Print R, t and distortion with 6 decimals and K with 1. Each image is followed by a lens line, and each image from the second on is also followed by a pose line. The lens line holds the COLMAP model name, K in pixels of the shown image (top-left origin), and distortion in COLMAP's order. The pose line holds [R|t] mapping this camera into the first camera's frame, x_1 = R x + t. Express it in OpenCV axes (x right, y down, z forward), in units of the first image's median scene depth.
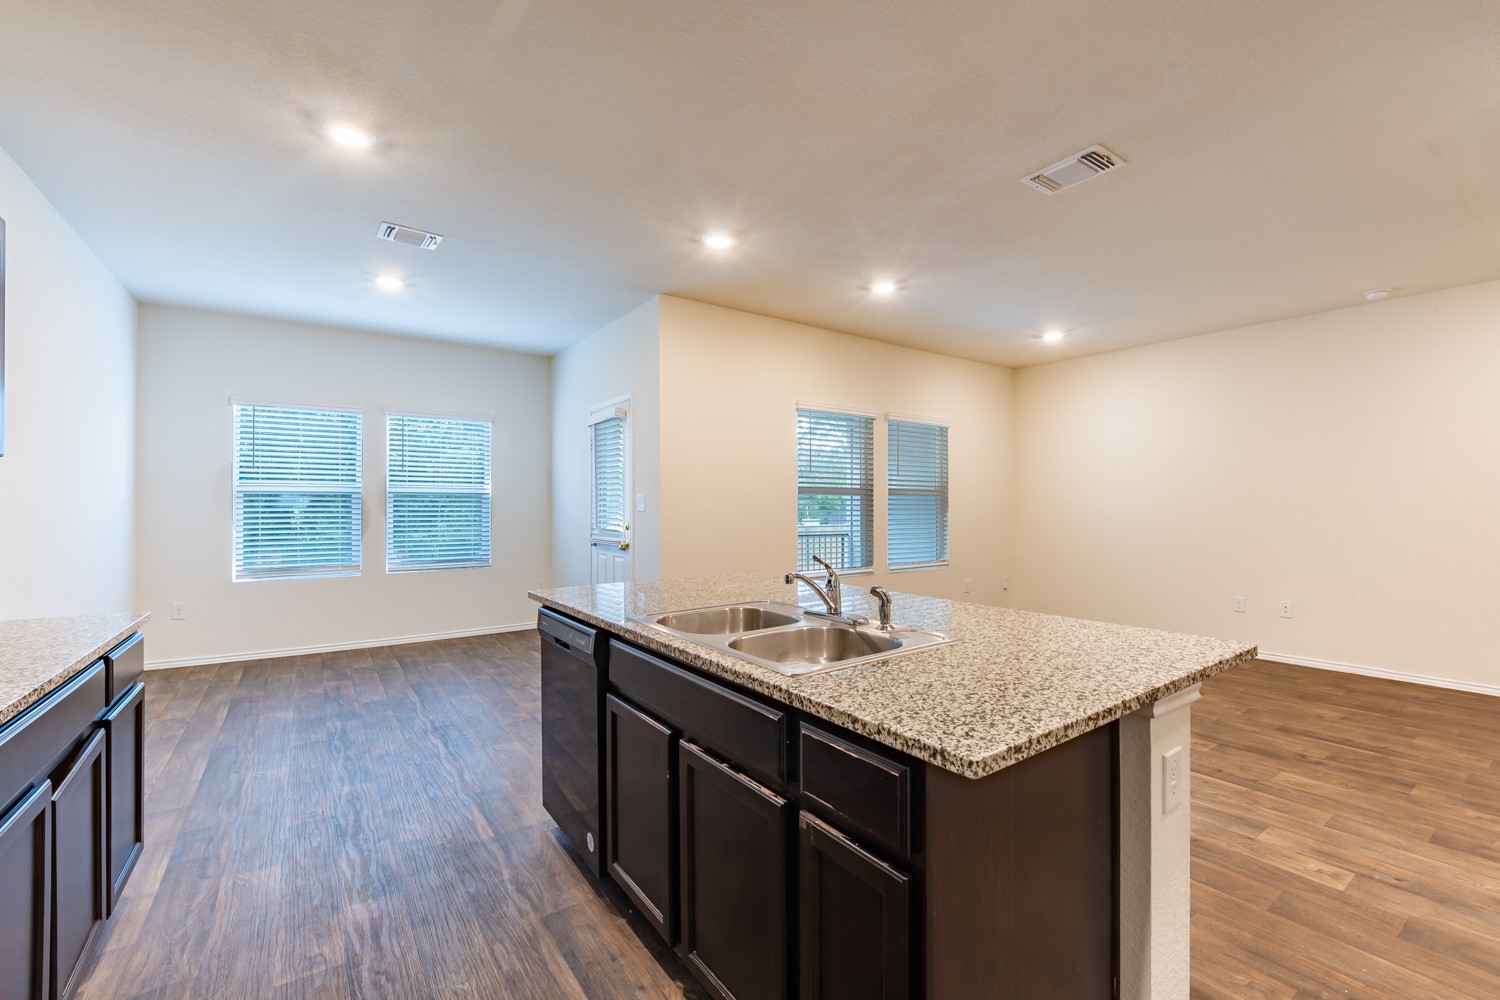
lens RADIAL K [[636.1, 0, 747.7], [0, 636.1, 506.9], [0, 0, 1]] dist [-0.003081, -0.000158]
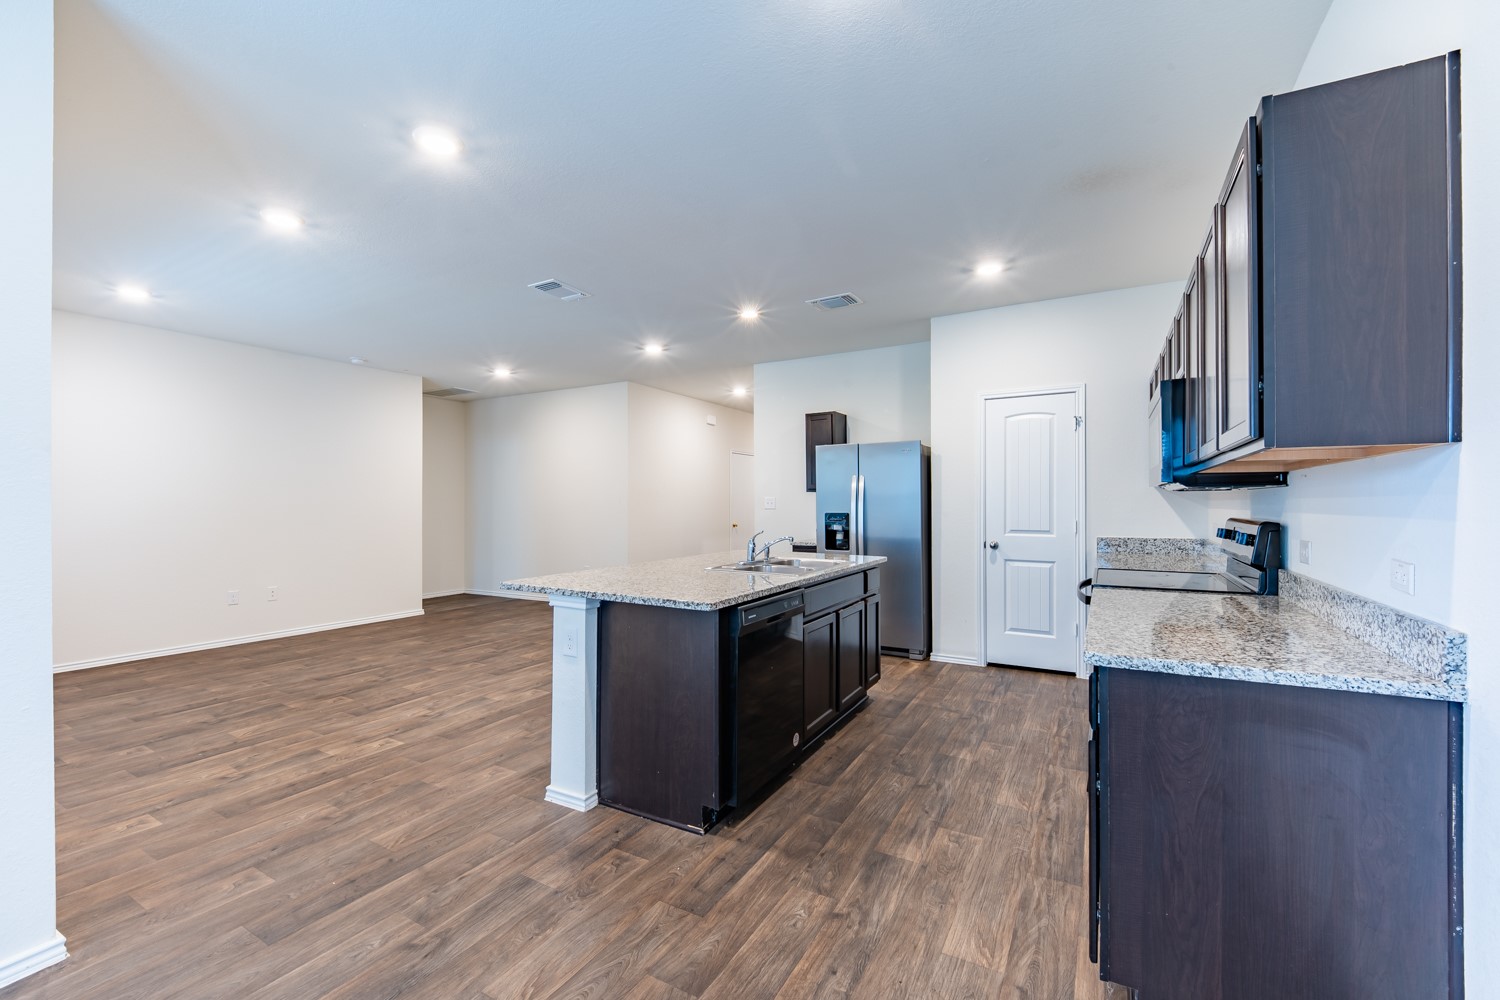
lens RADIAL K [[636.1, 0, 745.6], [0, 636.1, 499.6], [0, 0, 1]] dist [-0.003081, -0.000158]
pose [[-0.434397, -0.004375, 0.900711, -1.450127], [-0.002621, 0.999990, 0.003593, -0.007170], [-0.900718, -0.000800, -0.434404, 1.692968]]
